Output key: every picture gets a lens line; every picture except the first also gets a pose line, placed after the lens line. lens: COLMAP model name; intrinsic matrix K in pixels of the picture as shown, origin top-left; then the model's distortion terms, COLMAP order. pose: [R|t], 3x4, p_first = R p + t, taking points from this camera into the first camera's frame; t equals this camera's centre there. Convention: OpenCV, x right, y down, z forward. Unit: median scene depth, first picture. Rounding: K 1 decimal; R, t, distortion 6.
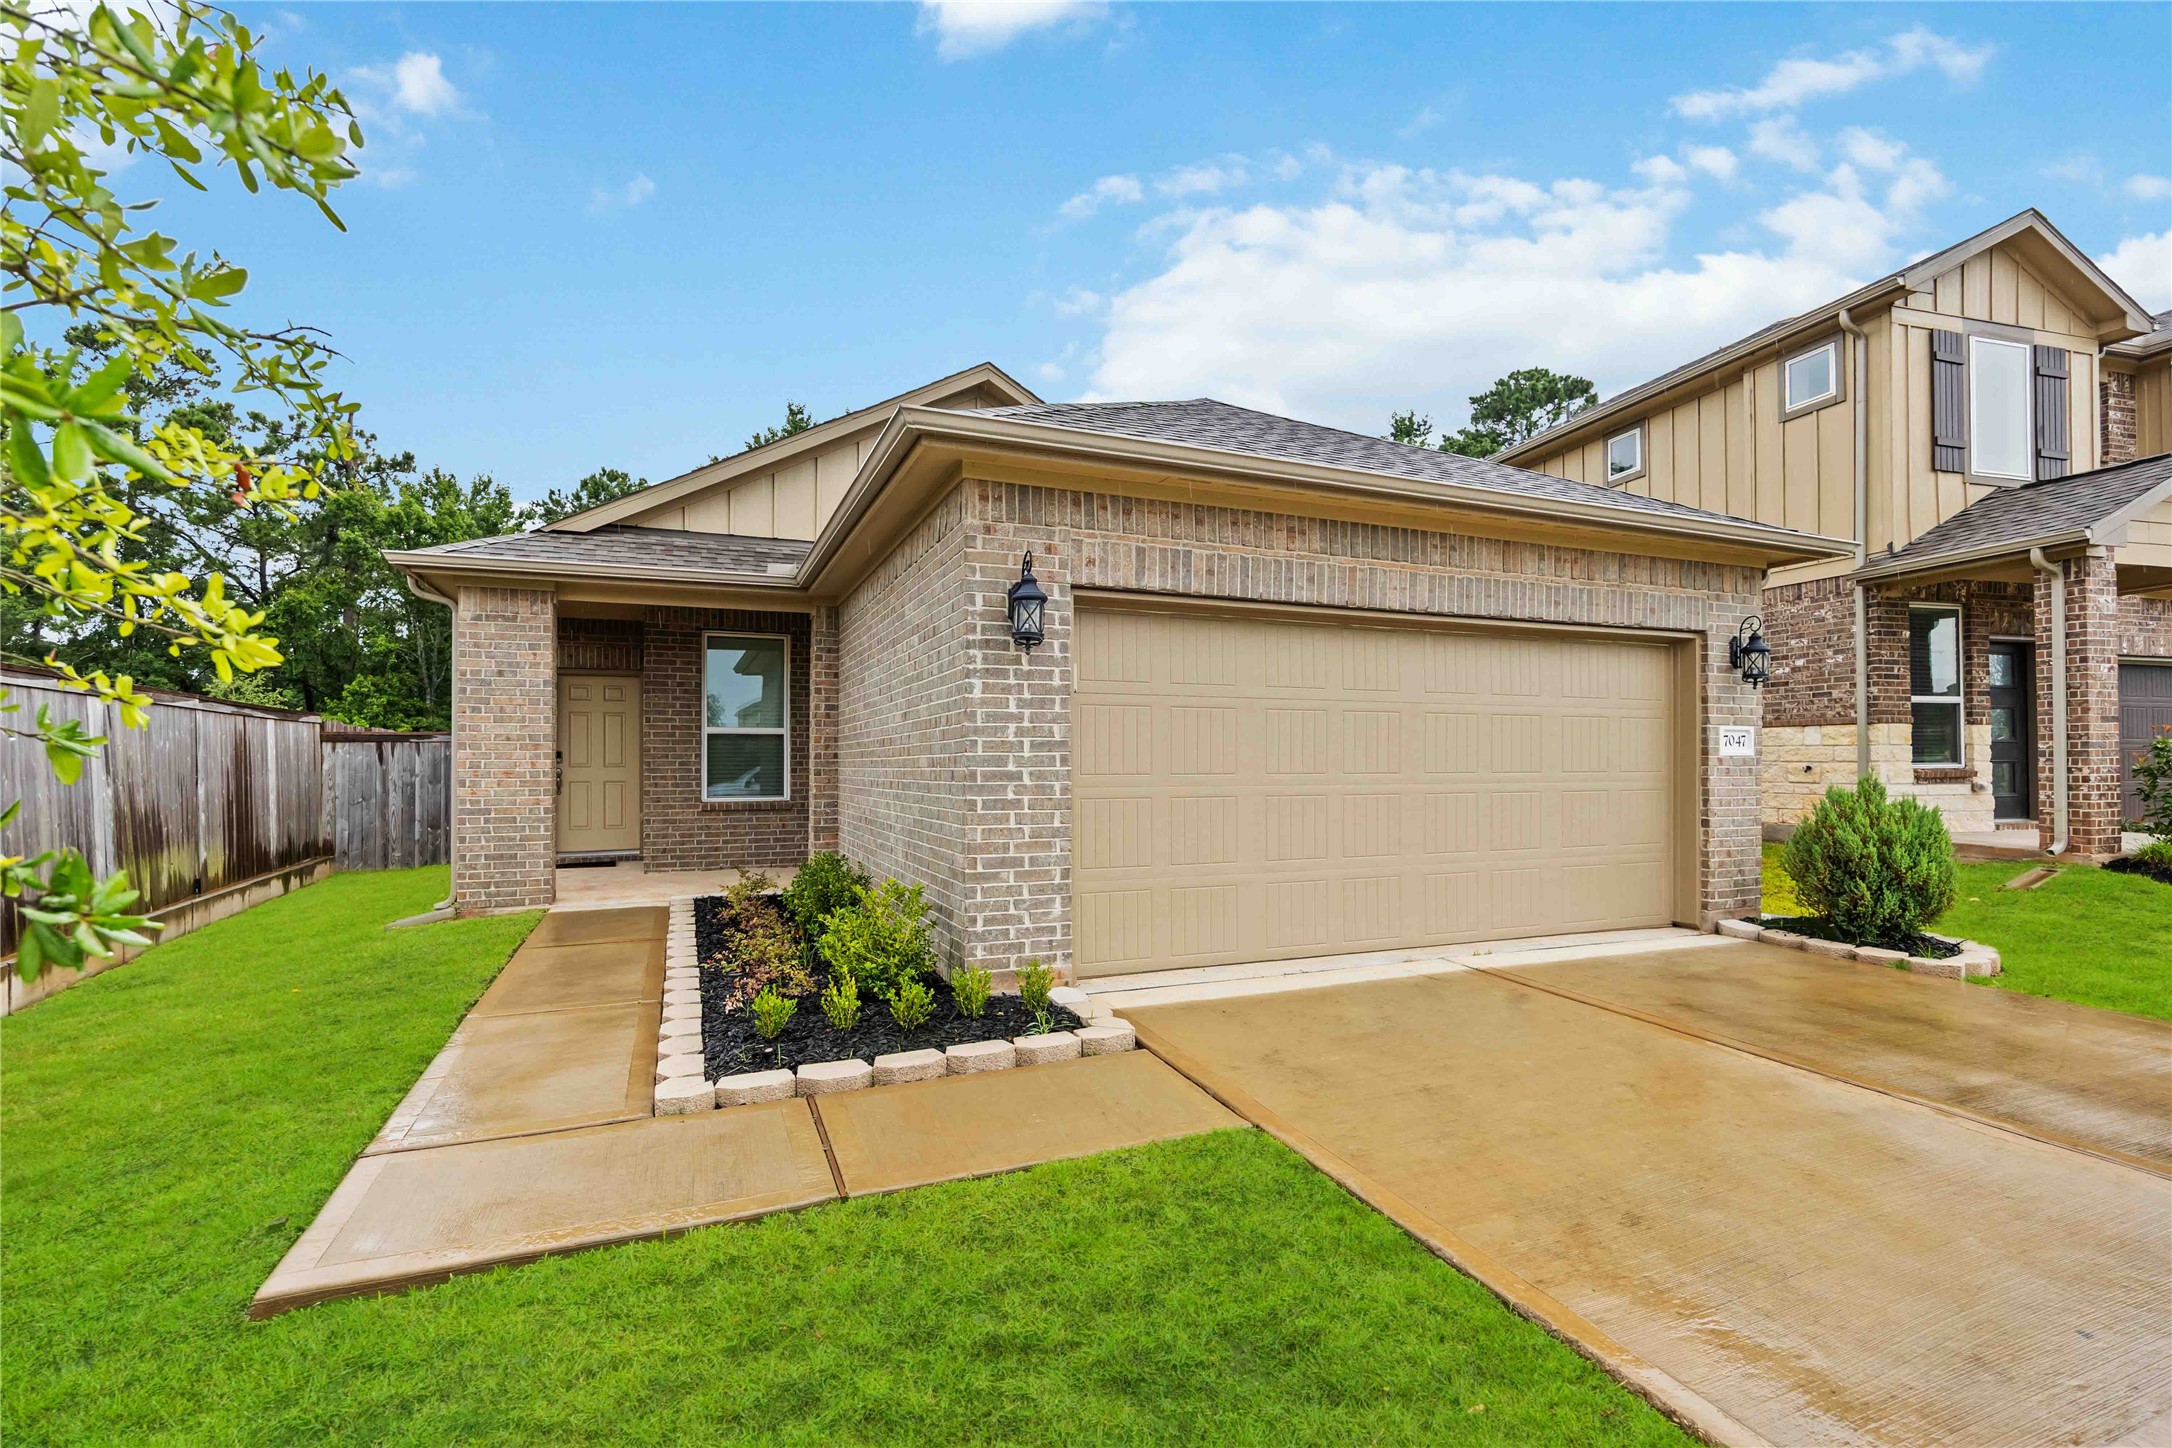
lens RADIAL K [[972.6, 0, 1055.3], [0, 972.6, 760.4], [0, 0, 1]] dist [-0.005351, -0.000721]
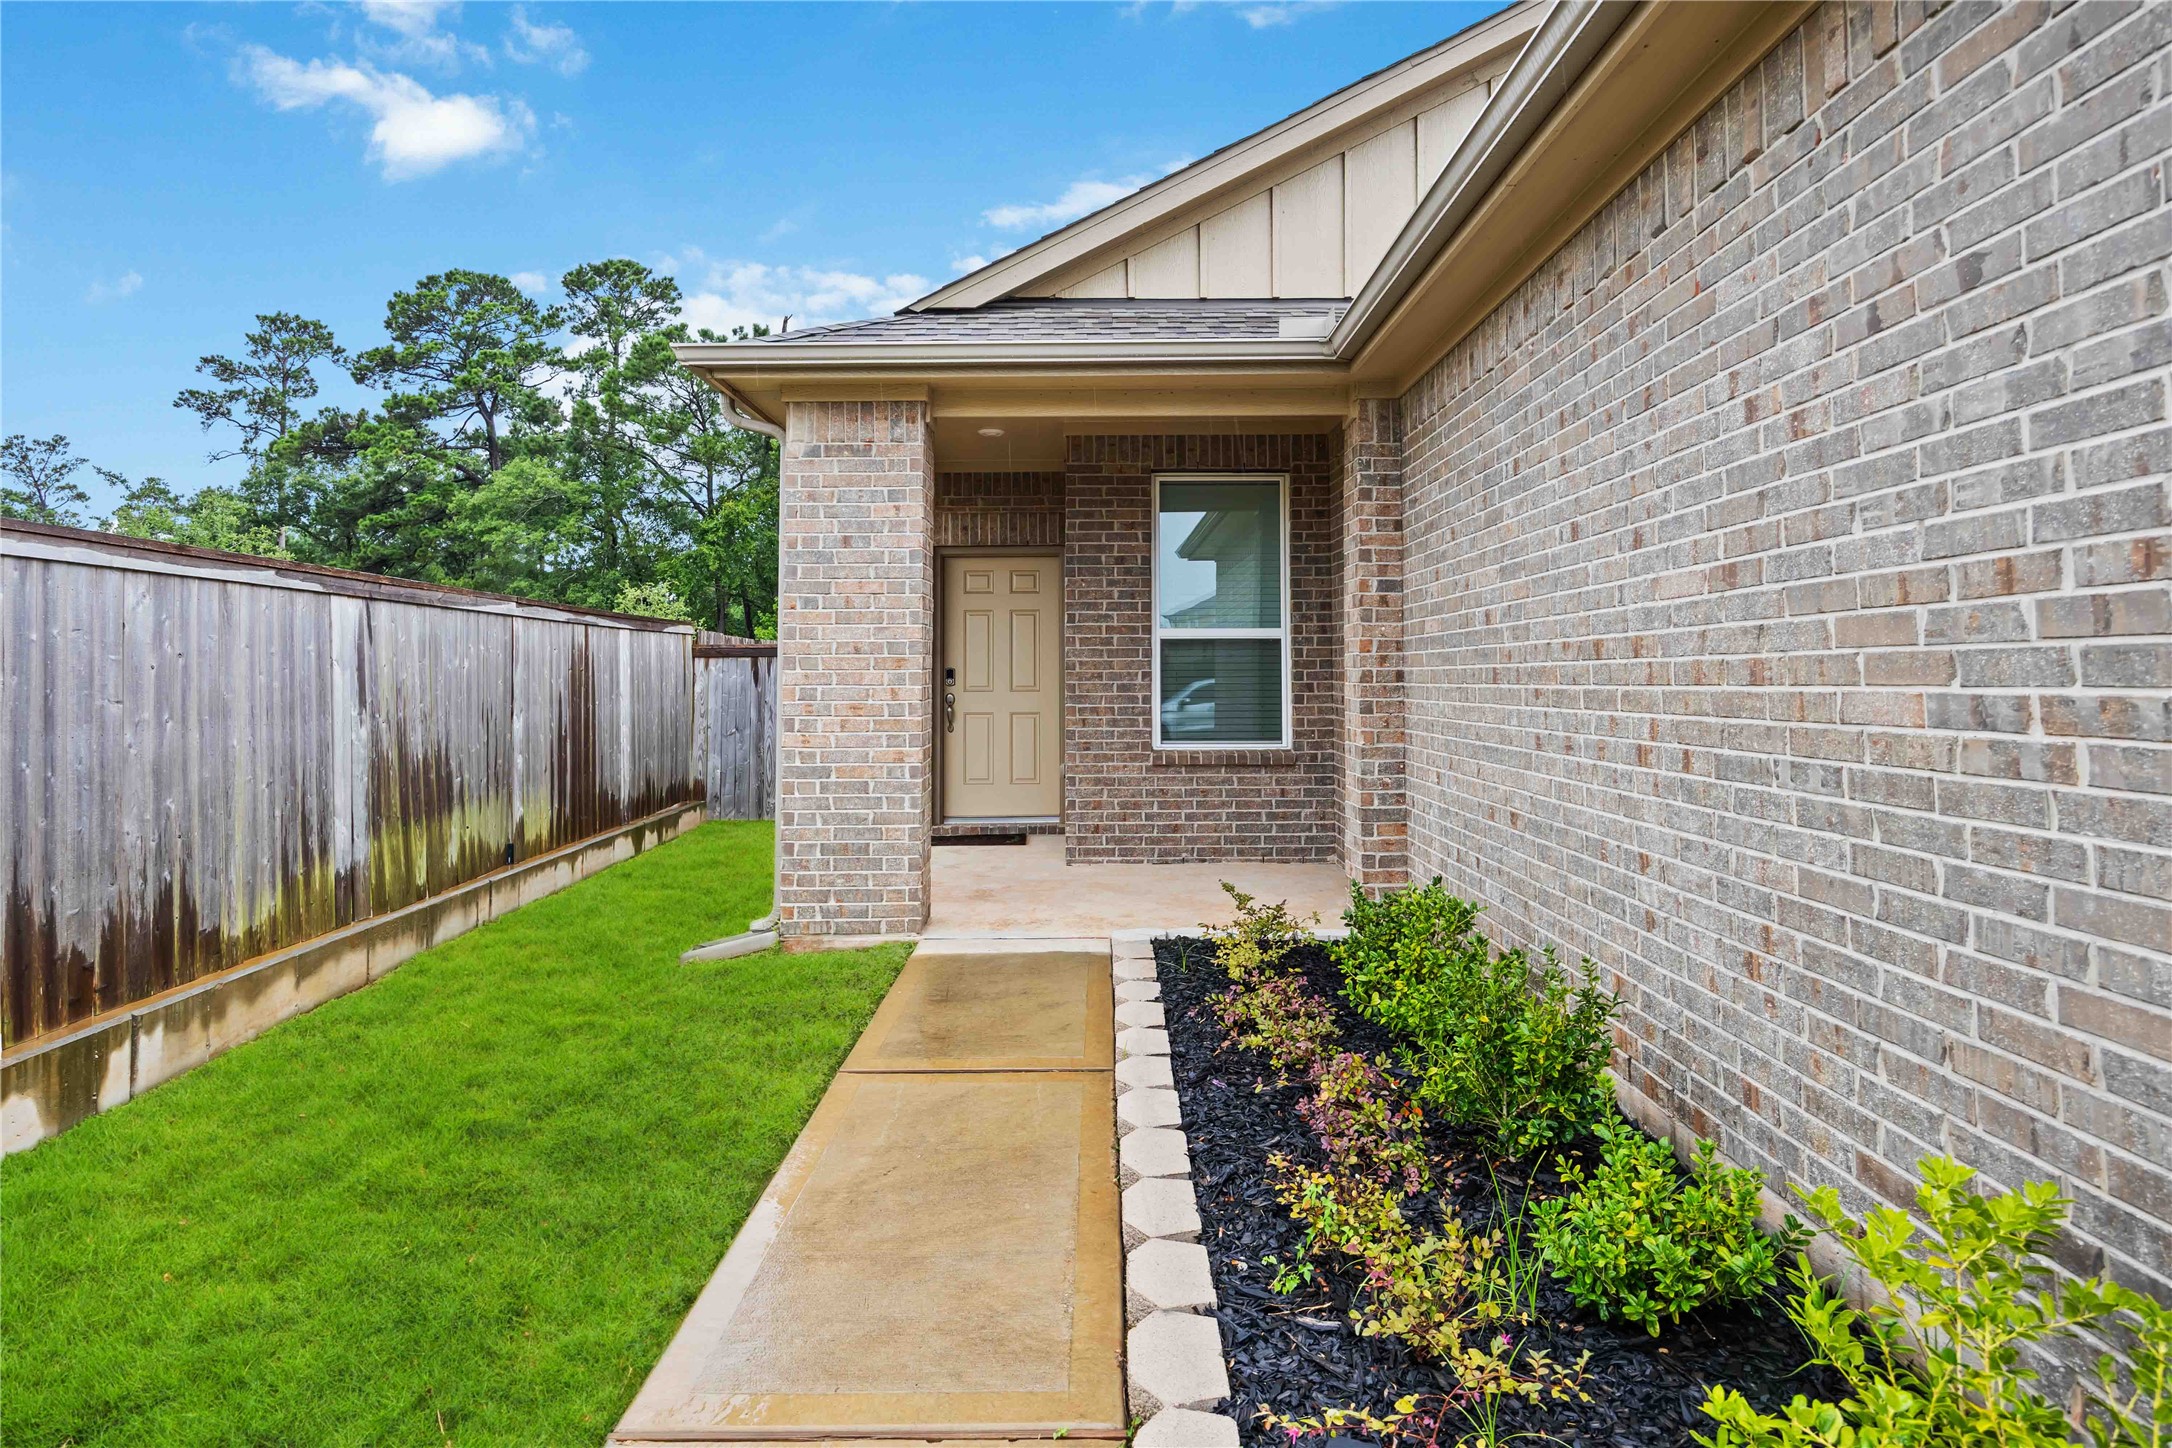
lens RADIAL K [[1116.7, 0, 1084.9], [0, 1116.7, 614.9], [0, 0, 1]] dist [0.000166, -0.000426]
pose [[0.928600, -0.022725, -0.370386, -0.170419], [0.003634, 0.998632, -0.052160, -0.007505], [0.371064, 0.047090, 0.927412, 0.395436]]
